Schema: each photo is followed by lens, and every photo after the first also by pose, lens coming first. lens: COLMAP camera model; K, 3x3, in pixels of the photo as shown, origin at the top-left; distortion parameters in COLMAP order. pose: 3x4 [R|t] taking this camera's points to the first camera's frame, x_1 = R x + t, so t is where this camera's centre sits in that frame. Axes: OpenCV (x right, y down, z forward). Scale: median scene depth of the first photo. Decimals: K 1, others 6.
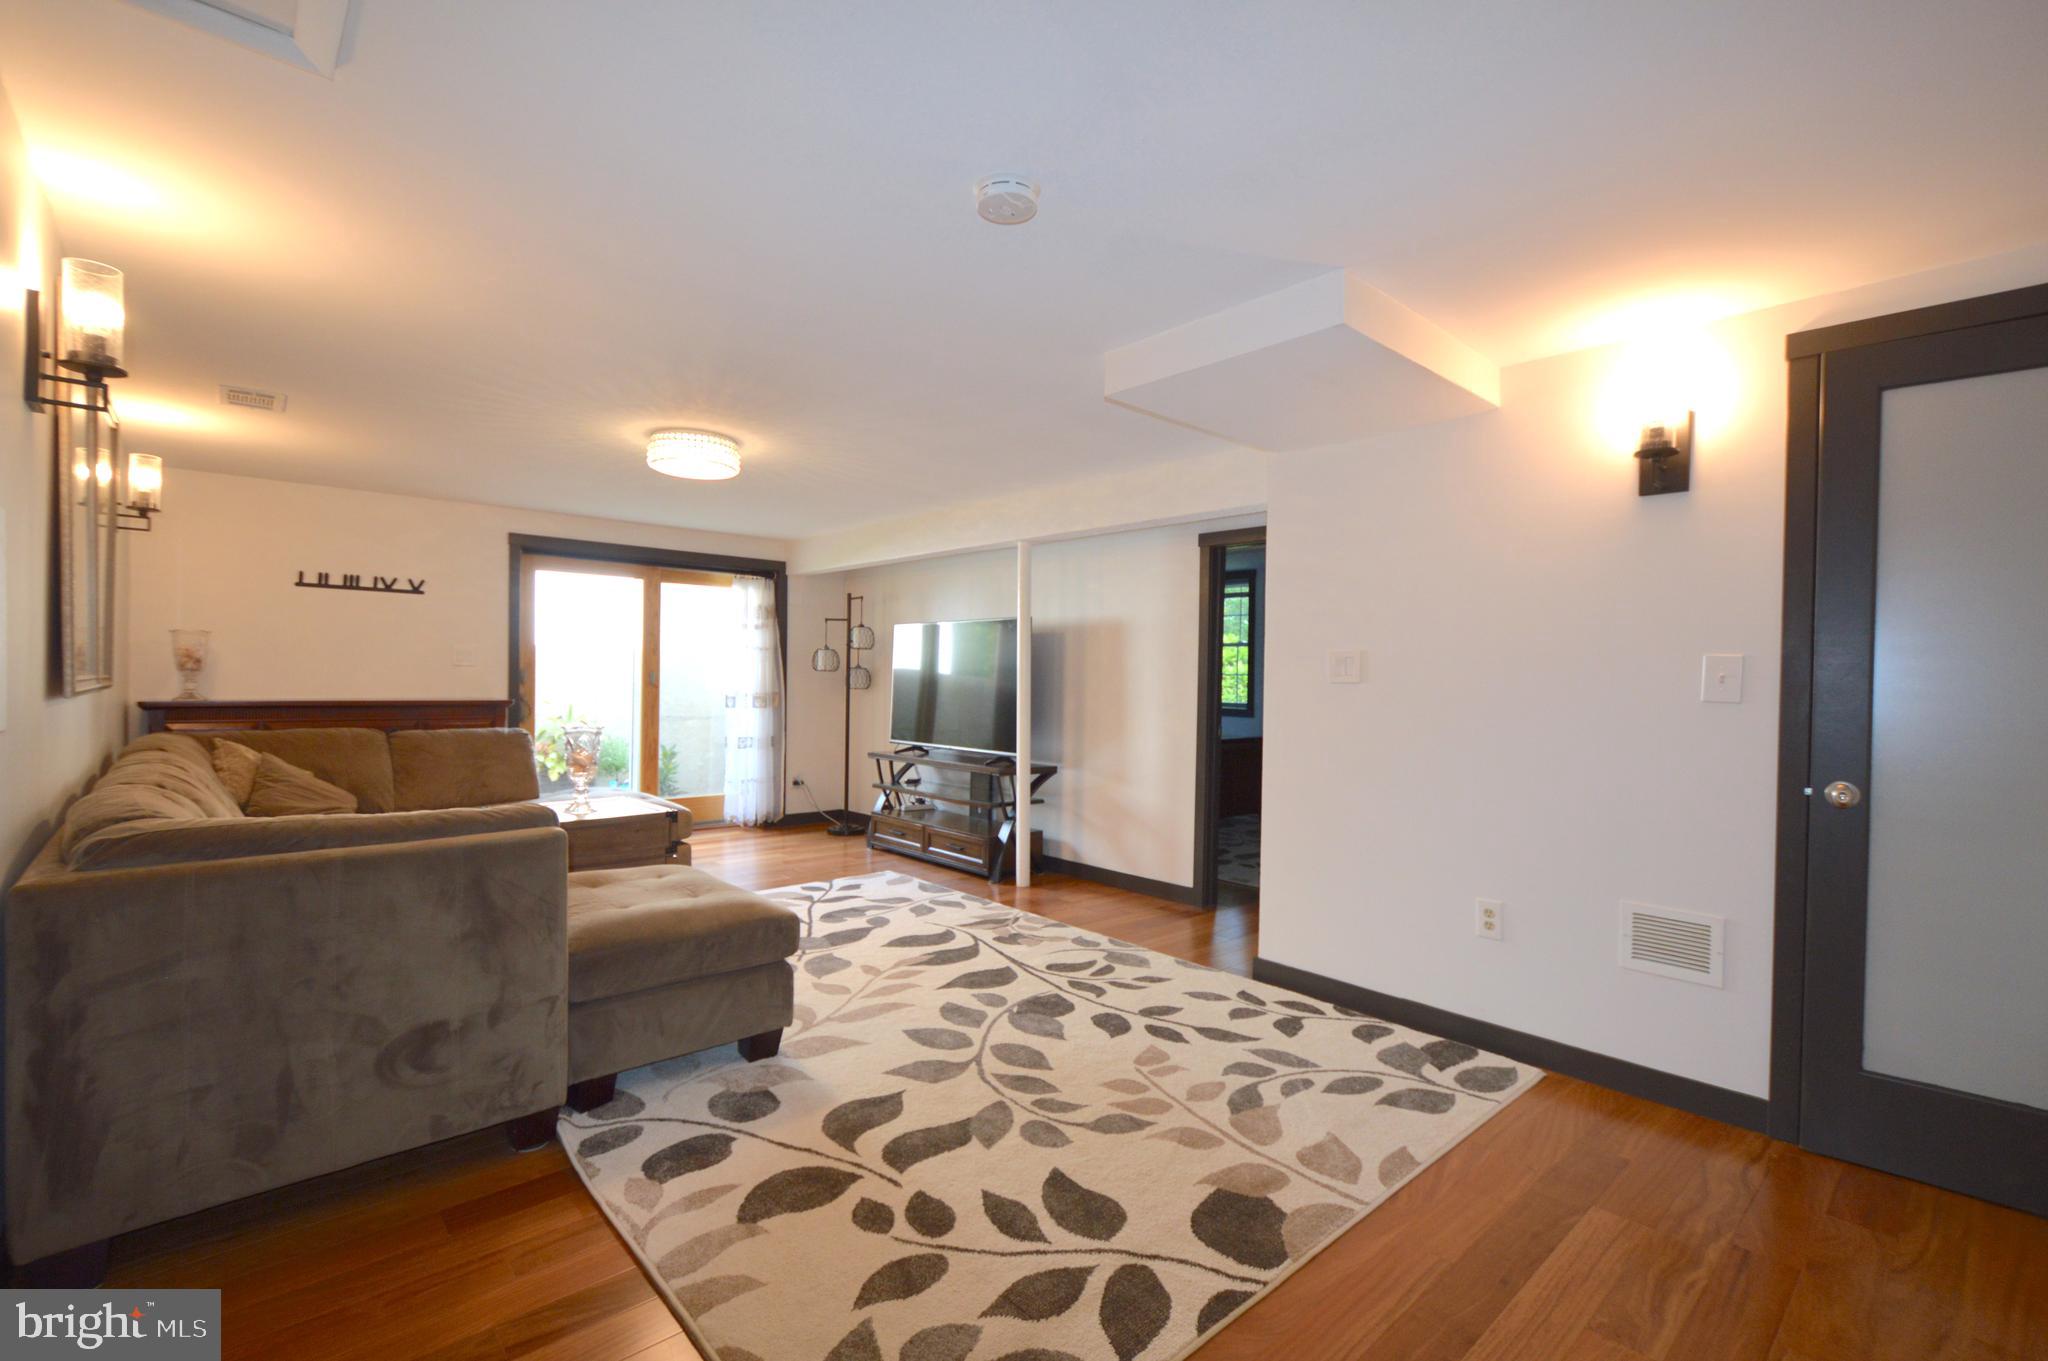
lens RADIAL K [[901.1, 0, 1014.2], [0, 901.1, 675.8], [0, 0, 1]] dist [0.004861, -0.004613]
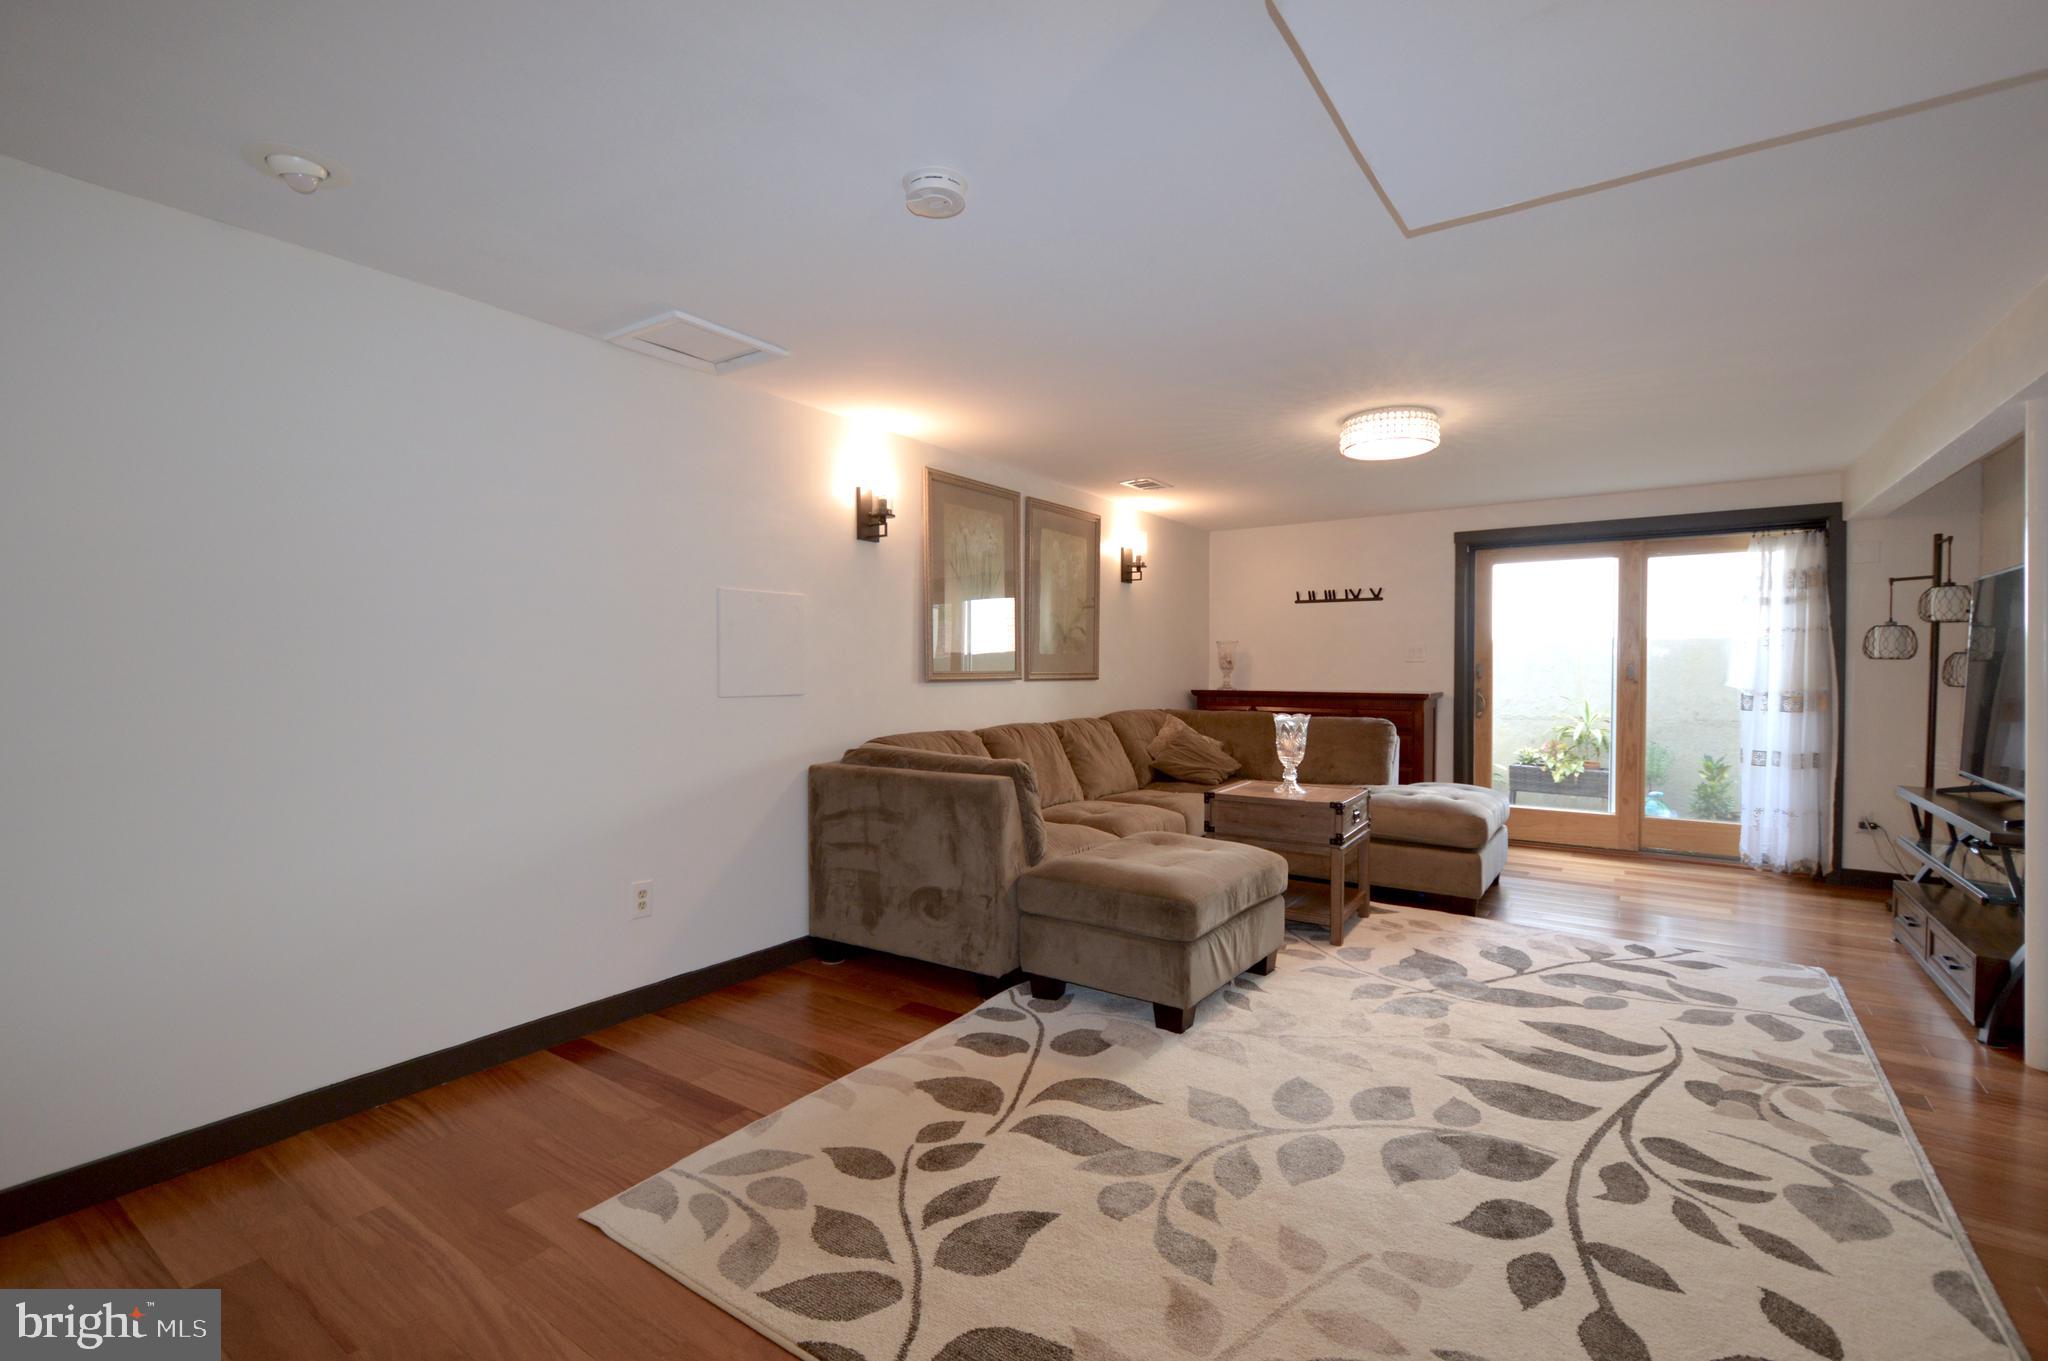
lens RADIAL K [[901.1, 0, 1030.7], [0, 901.1, 680.1], [0, 0, 1]] dist [0.004861, -0.004613]
pose [[0.233378, -0.001261, -0.972385, 0.549874], [0.005090, 0.999987, -0.000075, 0.013452], [0.972373, -0.004932, 0.233382, 0.471070]]
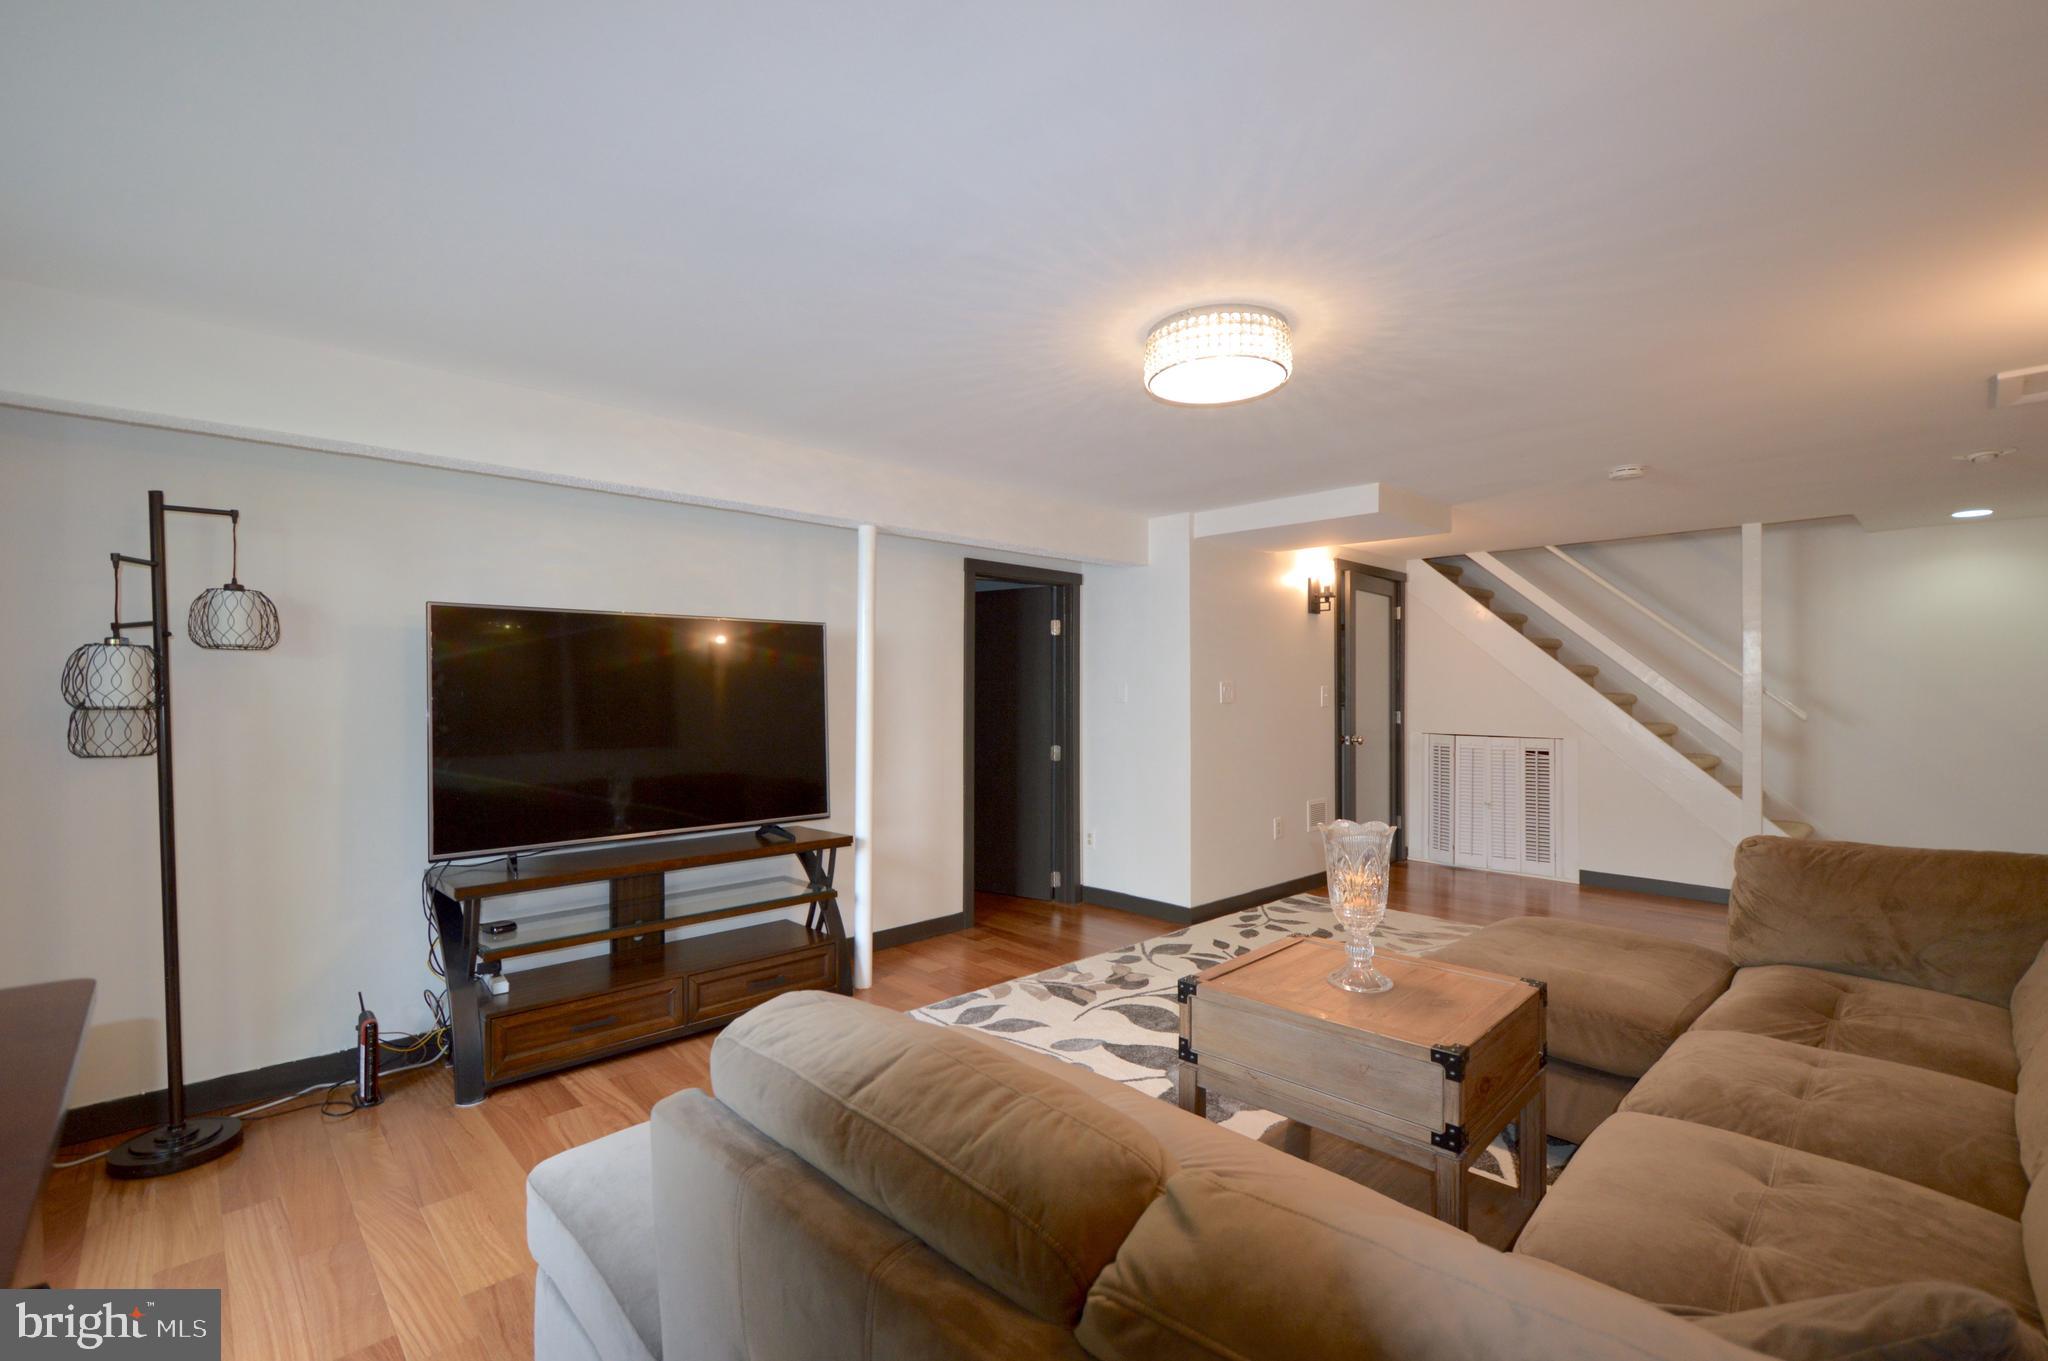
lens RADIAL K [[901.1, 0, 1027.7], [0, 901.1, 680.6], [0, 0, 1]] dist [0.004861, -0.004613]
pose [[-0.030530, -0.004174, 0.999525, -1.090350], [-0.000079, 0.999991, 0.004174, -0.035432], [-0.999534, 0.000048, -0.030530, 1.306357]]
